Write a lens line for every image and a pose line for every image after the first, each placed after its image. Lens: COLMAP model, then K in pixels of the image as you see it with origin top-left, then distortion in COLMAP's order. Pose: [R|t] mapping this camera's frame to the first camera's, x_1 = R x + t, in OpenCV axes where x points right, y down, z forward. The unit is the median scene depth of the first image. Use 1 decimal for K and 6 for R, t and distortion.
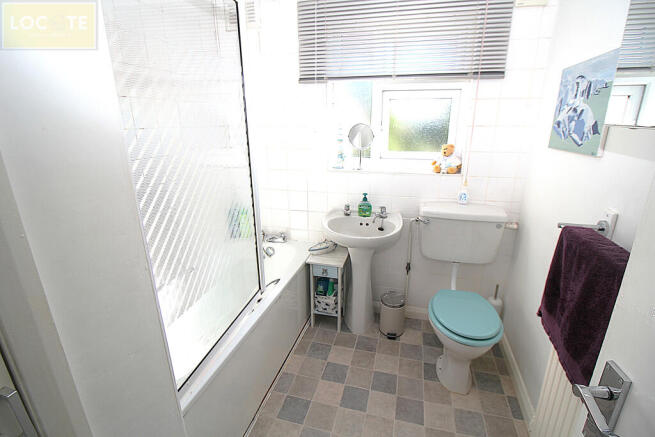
lens RADIAL K [[303.5, 0, 327.6], [0, 303.5, 216.7], [0, 0, 1]] dist [-0.002400, -0.000200]
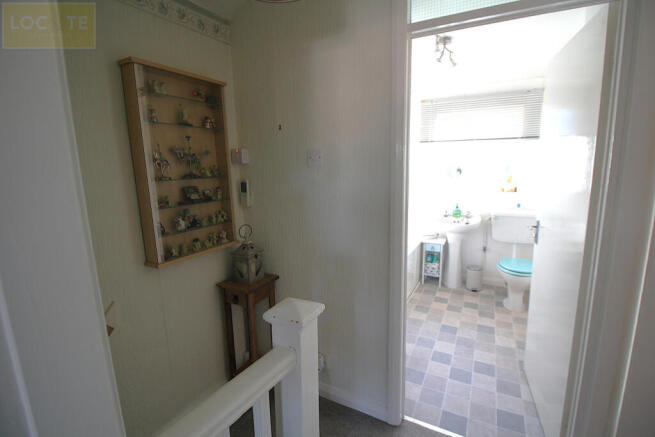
lens RADIAL K [[303.5, 0, 329.5], [0, 303.5, 218.7], [0, 0, 1]] dist [-0.002400, -0.000200]
pose [[0.976173, 0.022418, -0.215832, -0.211555], [-0.050053, 0.991089, -0.123441, 0.255698], [0.211141, 0.131302, 0.968596, -0.816441]]
